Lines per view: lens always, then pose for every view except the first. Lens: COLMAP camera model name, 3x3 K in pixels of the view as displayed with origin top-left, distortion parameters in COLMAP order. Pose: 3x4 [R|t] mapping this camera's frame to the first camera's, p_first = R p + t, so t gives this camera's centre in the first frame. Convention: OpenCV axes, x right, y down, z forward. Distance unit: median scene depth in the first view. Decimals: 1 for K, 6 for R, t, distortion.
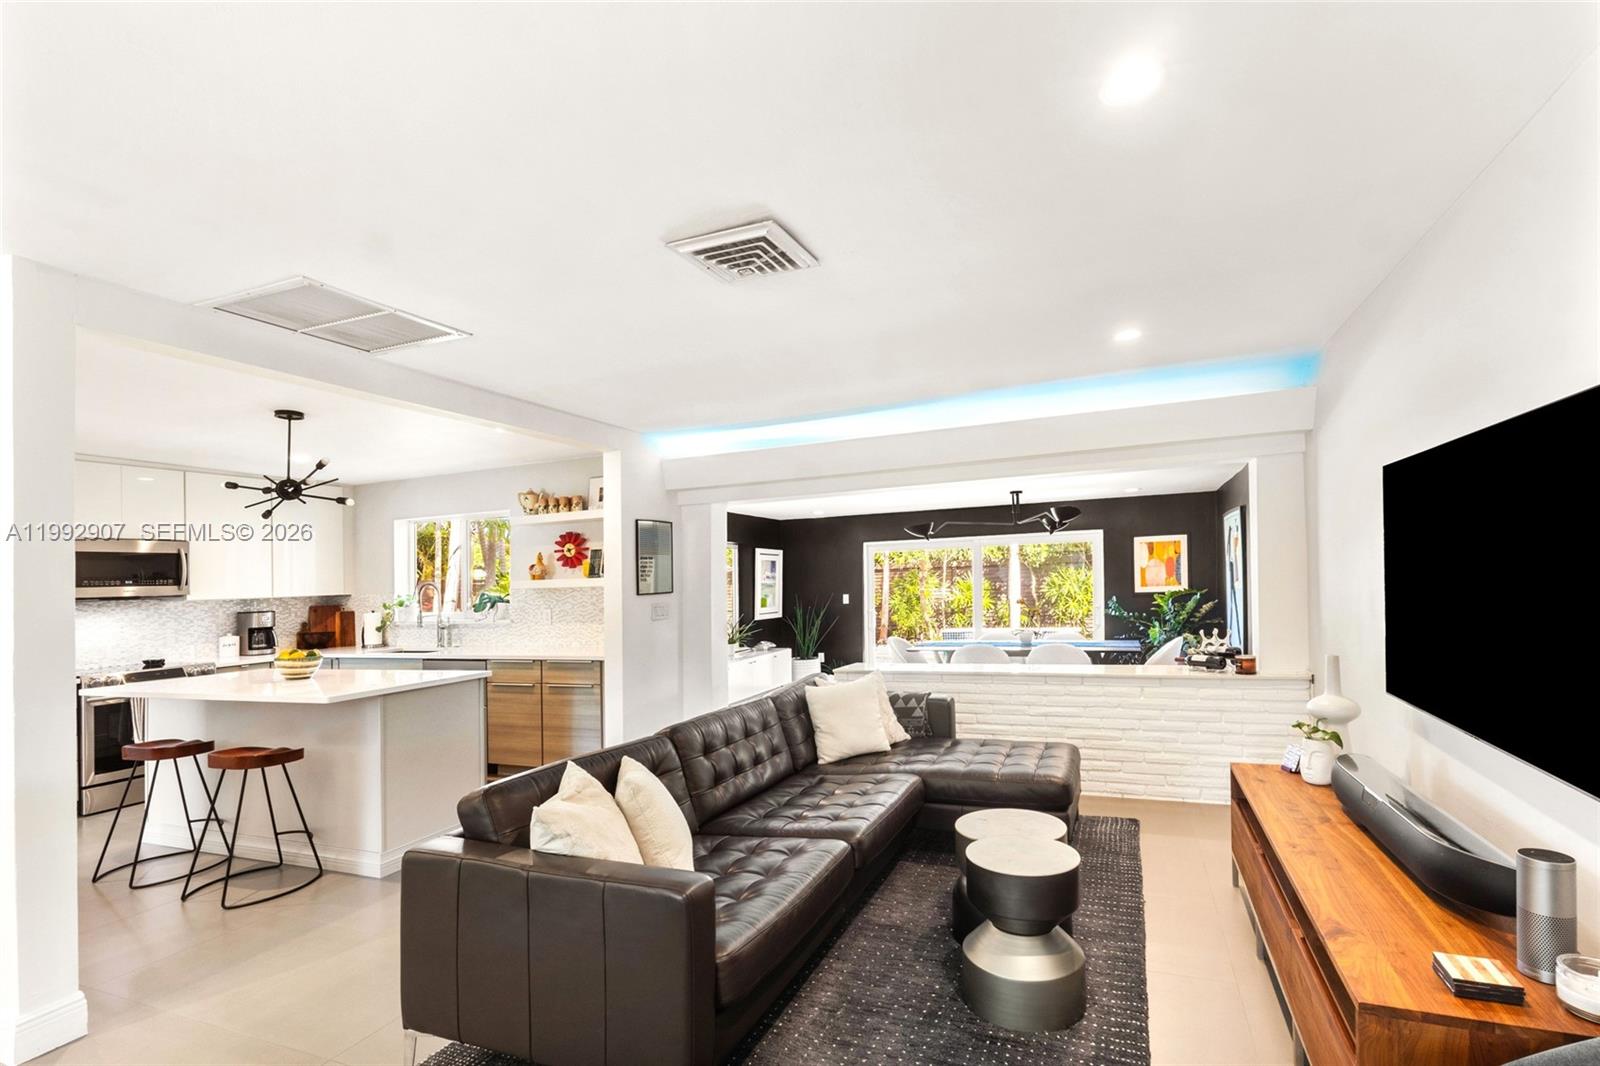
lens RADIAL K [[740.7, 0, 828.4], [0, 740.7, 577.6], [0, 0, 1]] dist [0.030778, 0.000410]
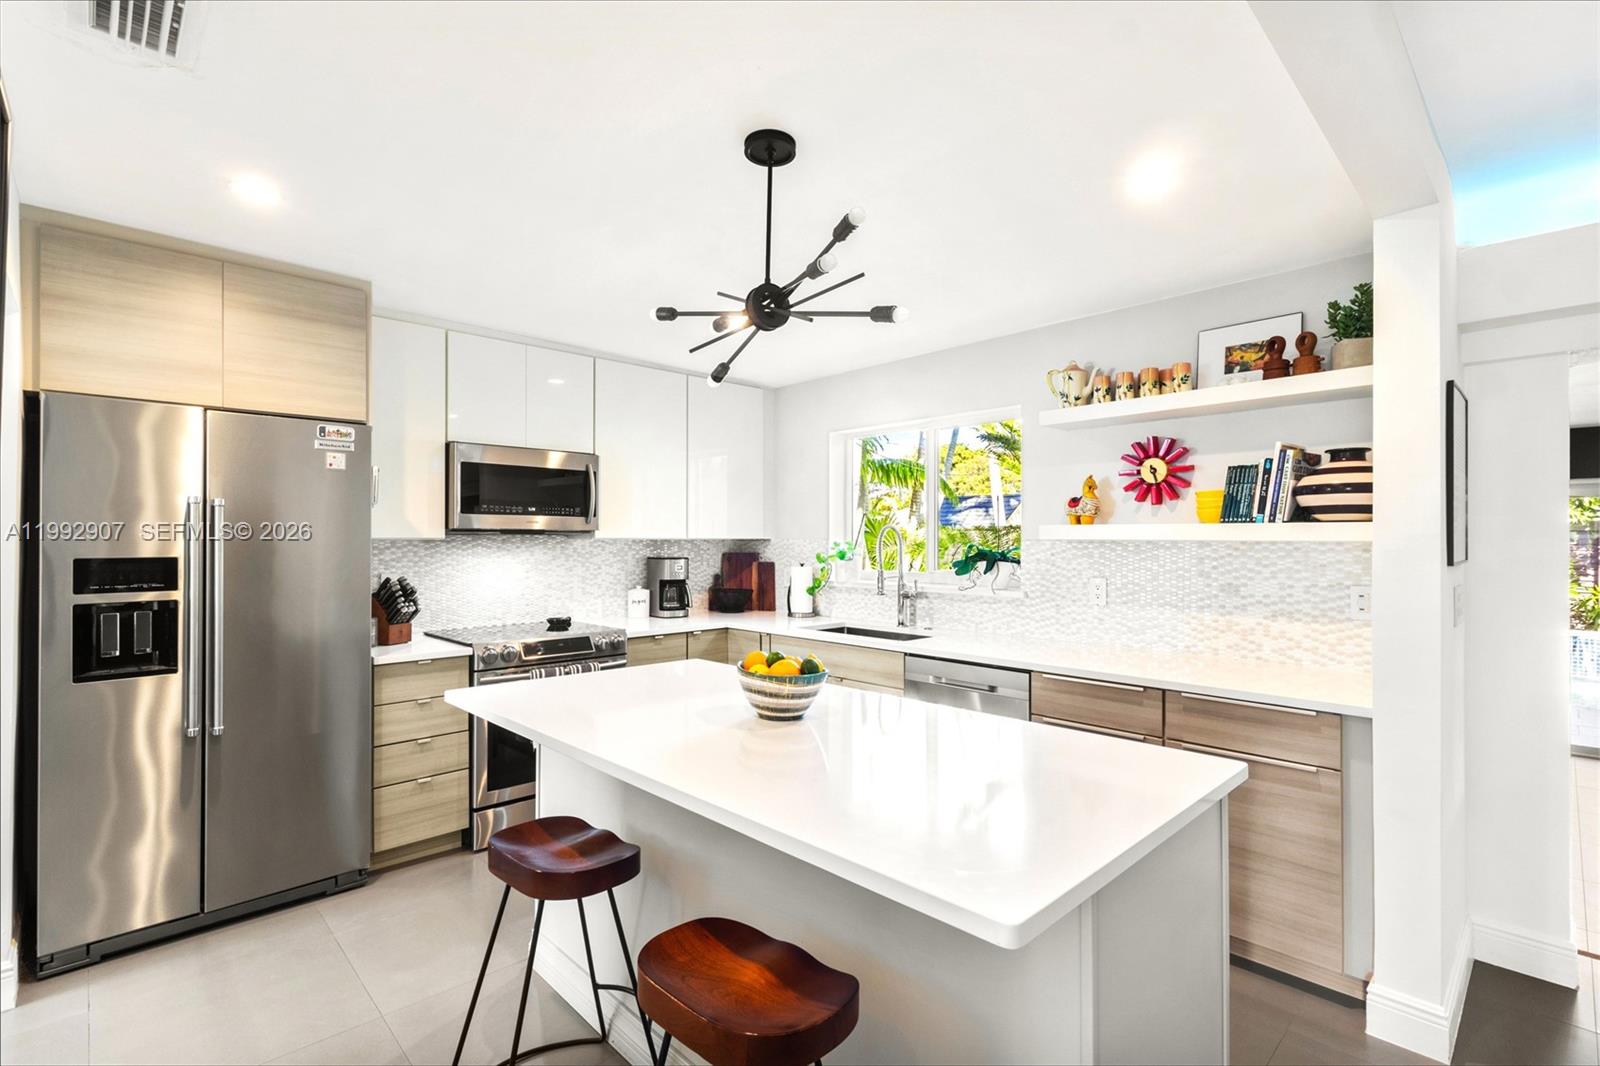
lens RADIAL K [[740.7, 0, 828.4], [0, 740.7, 577.6], [0, 0, 1]] dist [0.030778, 0.000410]
pose [[0.921219, 0.057174, -0.384820, -0.351327], [-0.034870, 0.997296, 0.064696, 0.013125], [0.387478, -0.046181, 0.920721, 0.413380]]
